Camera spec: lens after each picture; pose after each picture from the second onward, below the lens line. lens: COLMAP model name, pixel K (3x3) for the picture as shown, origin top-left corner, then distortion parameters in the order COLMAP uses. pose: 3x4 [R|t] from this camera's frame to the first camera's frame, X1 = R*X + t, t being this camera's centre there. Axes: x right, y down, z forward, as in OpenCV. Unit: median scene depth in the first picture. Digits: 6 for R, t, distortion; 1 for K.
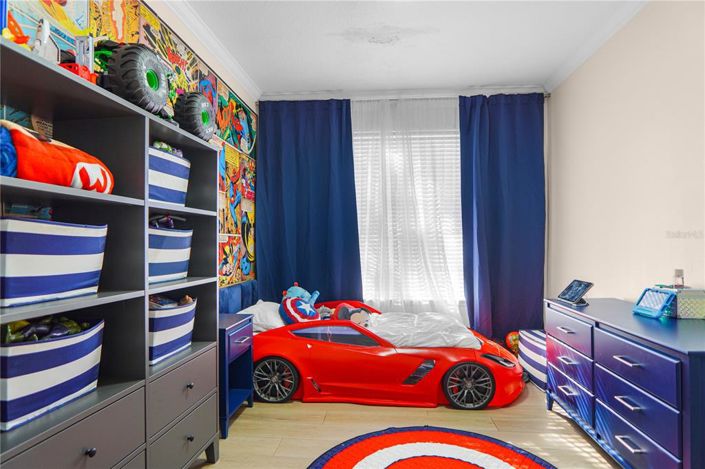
lens RADIAL K [[371.8, 0, 356.1], [0, 371.8, 244.1], [0, 0, 1]] dist [-0.027274, 0.008004]
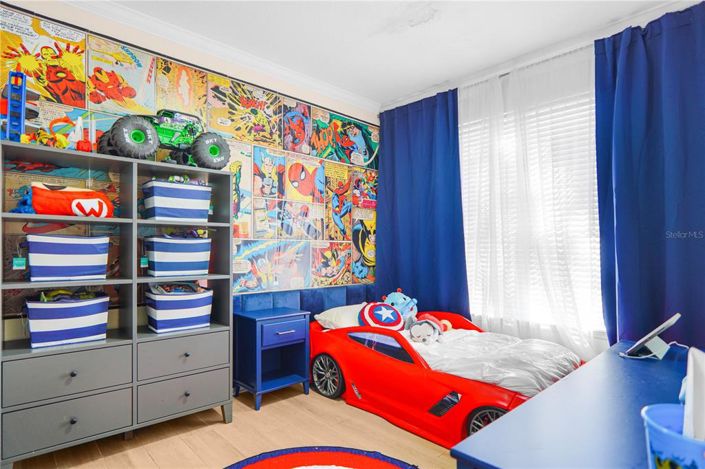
lens RADIAL K [[371.8, 0, 357.8], [0, 371.8, 252.4], [0, 0, 1]] dist [-0.027274, 0.008004]
pose [[0.756556, 0.008625, -0.653872, 0.477184], [-0.005128, 0.999961, 0.007257, 0.000141], [0.653909, -0.002138, 0.756570, 0.207904]]
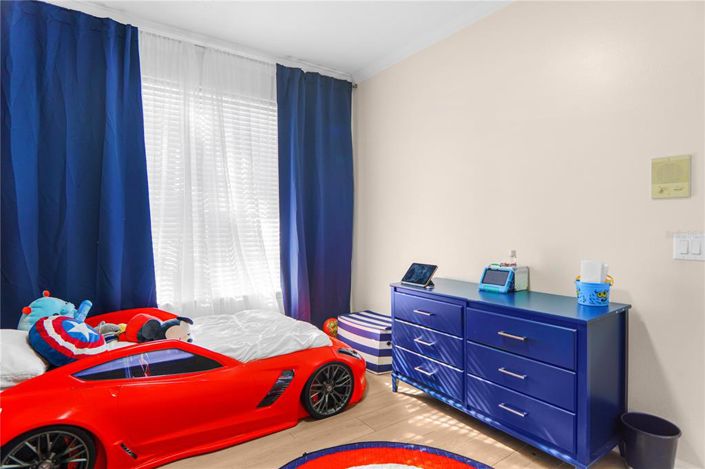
lens RADIAL K [[371.8, 0, 347.0], [0, 371.8, 230.7], [0, 0, 1]] dist [-0.027274, 0.008004]
pose [[0.778914, -0.004107, 0.627117, -0.181295], [0.000551, 0.999983, 0.005866, -0.001879], [-0.627131, -0.004224, 0.778903, 0.234221]]
